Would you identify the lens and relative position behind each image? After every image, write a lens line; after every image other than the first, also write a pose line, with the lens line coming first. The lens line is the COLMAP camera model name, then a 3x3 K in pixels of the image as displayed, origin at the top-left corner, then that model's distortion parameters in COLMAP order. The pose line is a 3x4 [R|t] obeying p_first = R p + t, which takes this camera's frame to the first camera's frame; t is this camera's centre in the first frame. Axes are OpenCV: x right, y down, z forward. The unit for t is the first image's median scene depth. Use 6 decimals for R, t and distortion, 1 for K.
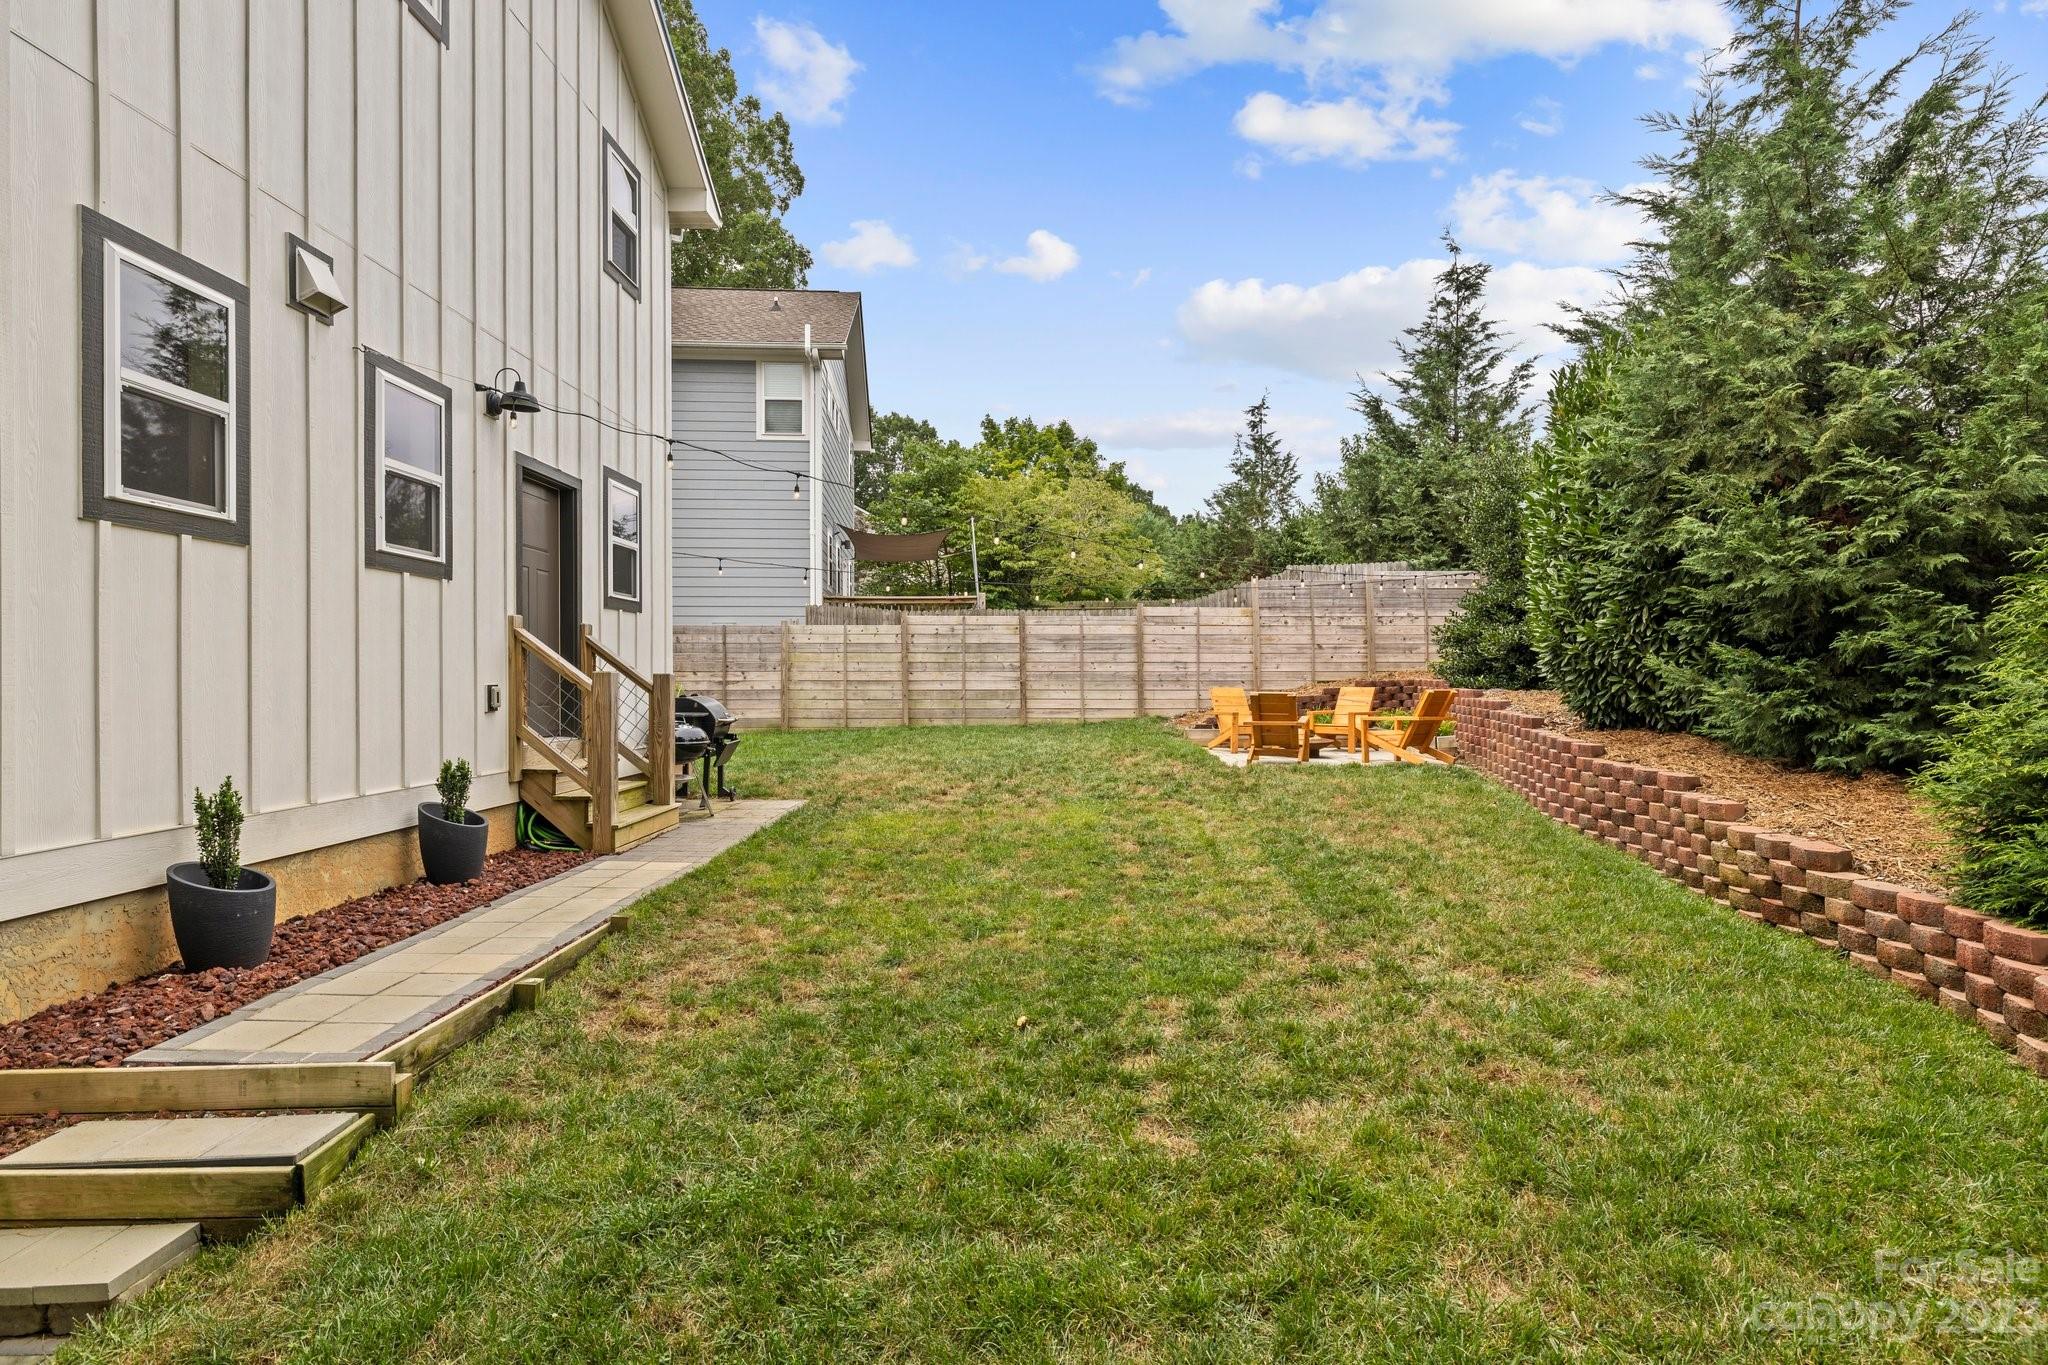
lens RADIAL K [[1052.2, 0, 1024.0], [0, 1052.2, 682.5], [0, 0, 1]] dist [-0.001452, -0.000041]
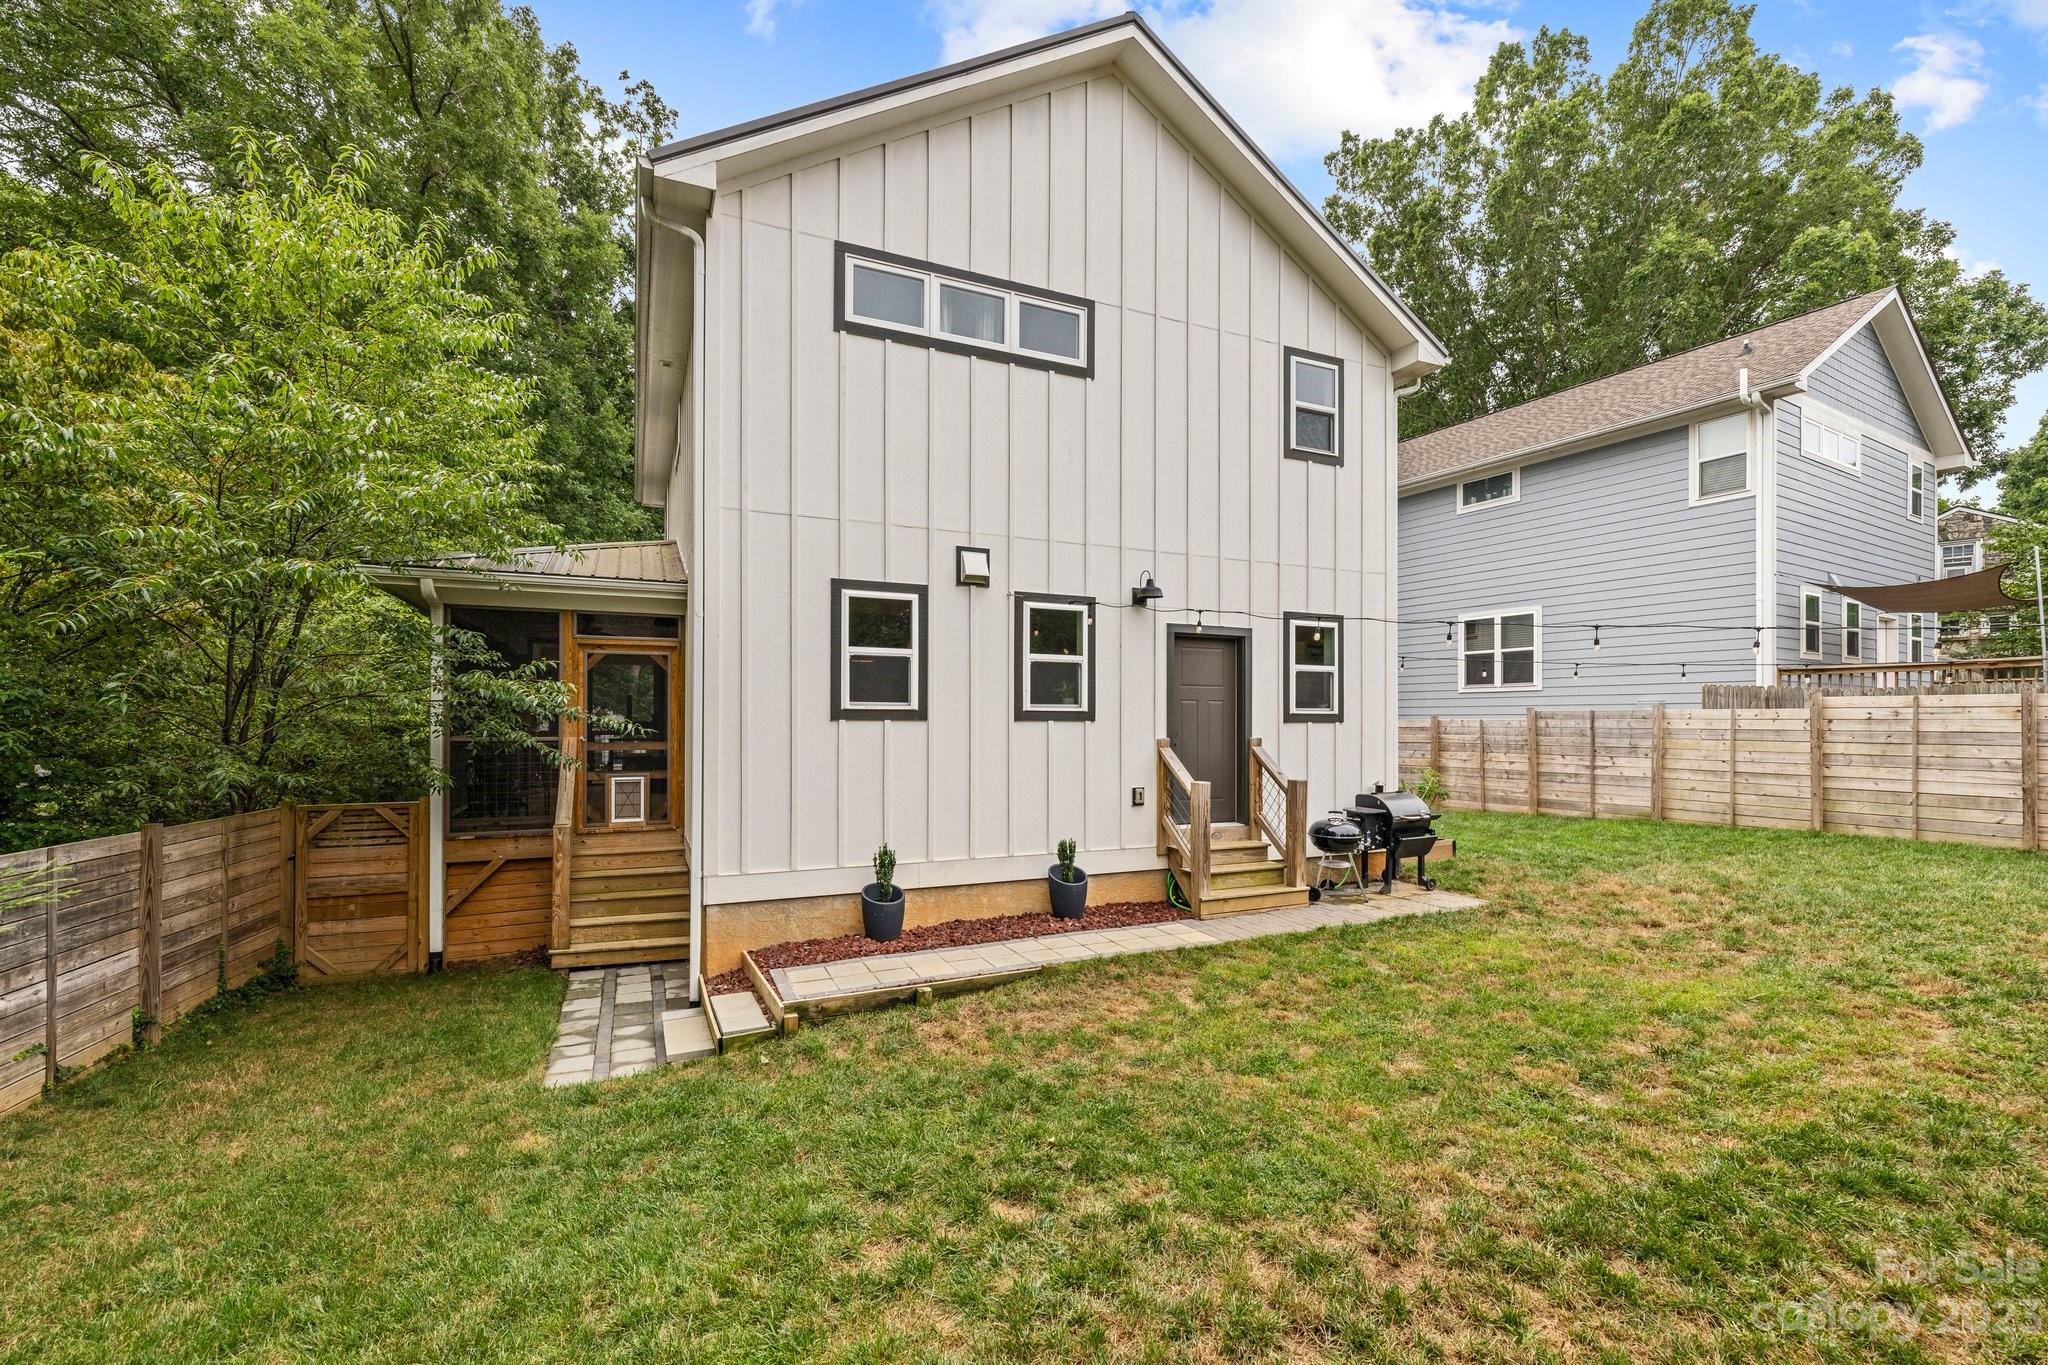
lens RADIAL K [[865.7, 0, 1023.5], [0, 865.7, 719.6], [0, 0, 1]] dist [0.001027, 0.000295]
pose [[0.431365, 0.001986, -0.902175, 0.230708], [-0.007886, 0.999968, -0.001569, -0.039856], [0.902143, 0.007791, 0.431367, 0.147327]]
